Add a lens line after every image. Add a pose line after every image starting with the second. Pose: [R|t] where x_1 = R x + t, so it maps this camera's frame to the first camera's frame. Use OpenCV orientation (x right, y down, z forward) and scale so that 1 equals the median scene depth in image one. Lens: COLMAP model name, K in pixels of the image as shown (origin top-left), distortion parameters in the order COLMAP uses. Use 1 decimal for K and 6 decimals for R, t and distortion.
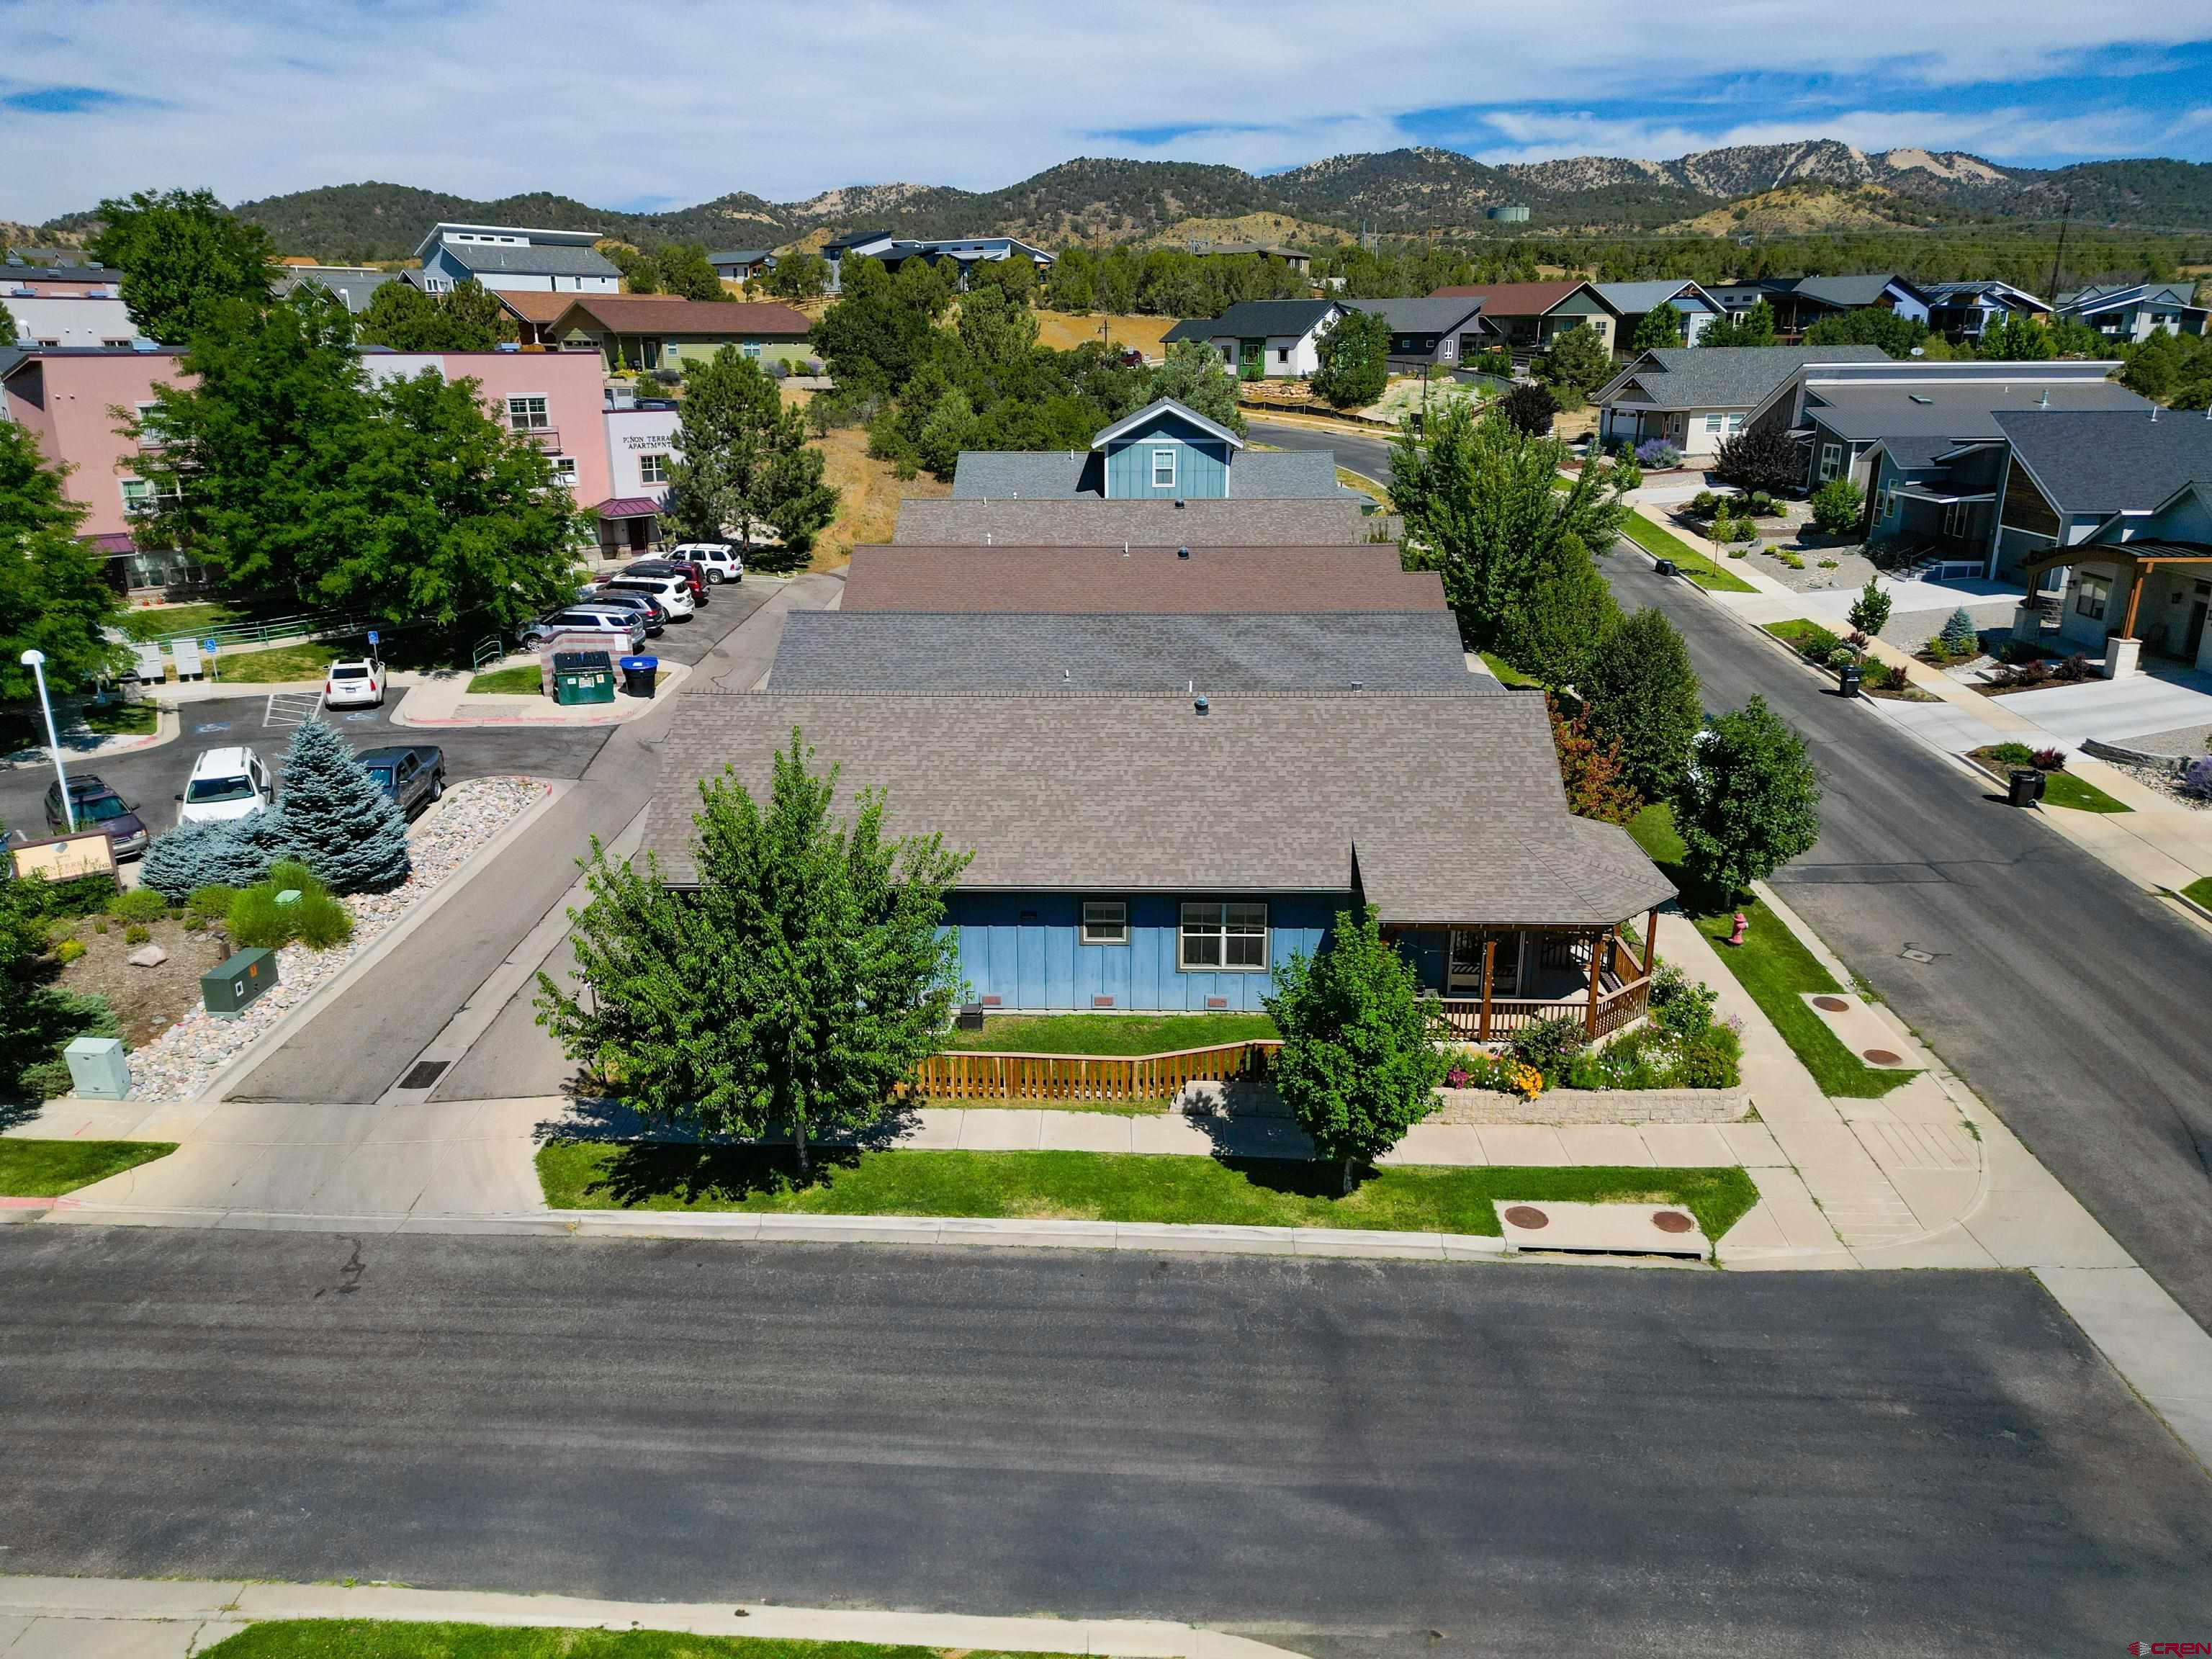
lens RADIAL K [[1542.1, 0, 1106.2], [0, 1542.1, 828.2], [0, 0, 1]] dist [0.062135, -0.057192]
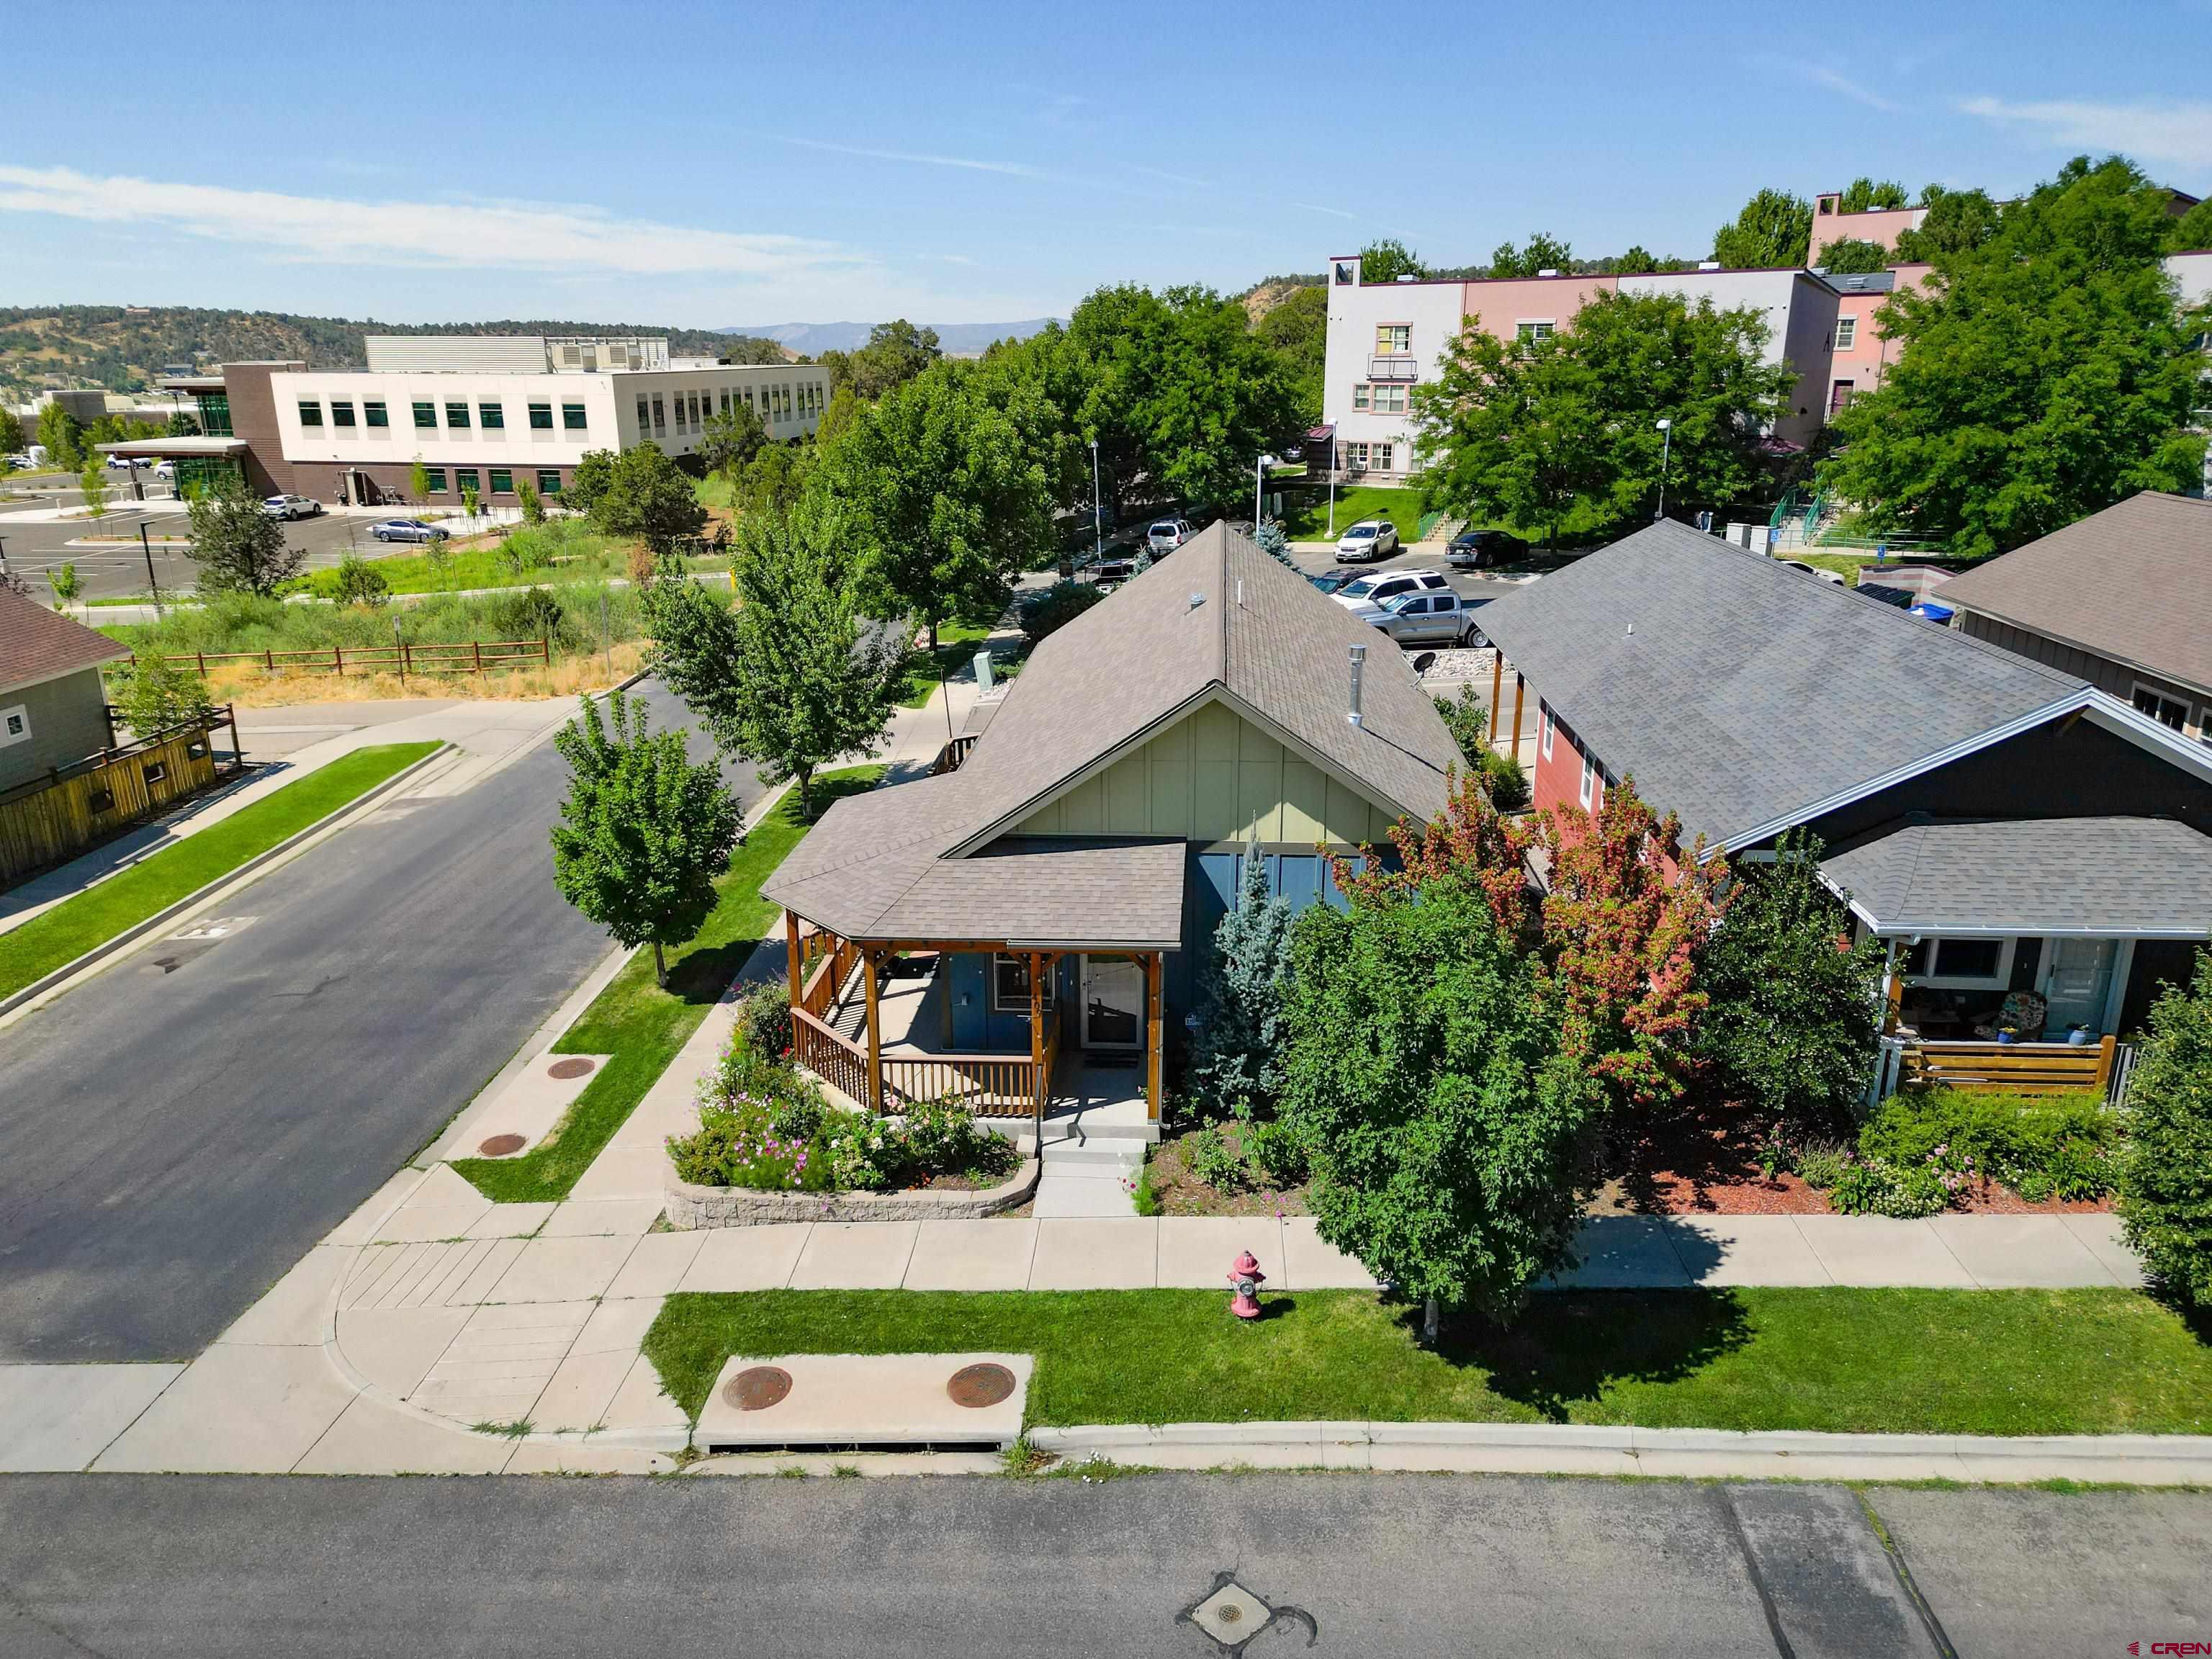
lens RADIAL K [[1542.1, 0, 1108.0], [0, 1542.1, 840.9], [0, 0, 1]] dist [0.062135, -0.057192]
pose [[-0.042203, 0.308405, -0.950319, 0.394769], [-0.292828, 0.905577, 0.306889, -0.092209], [0.955233, 0.291232, 0.052092, 0.434236]]
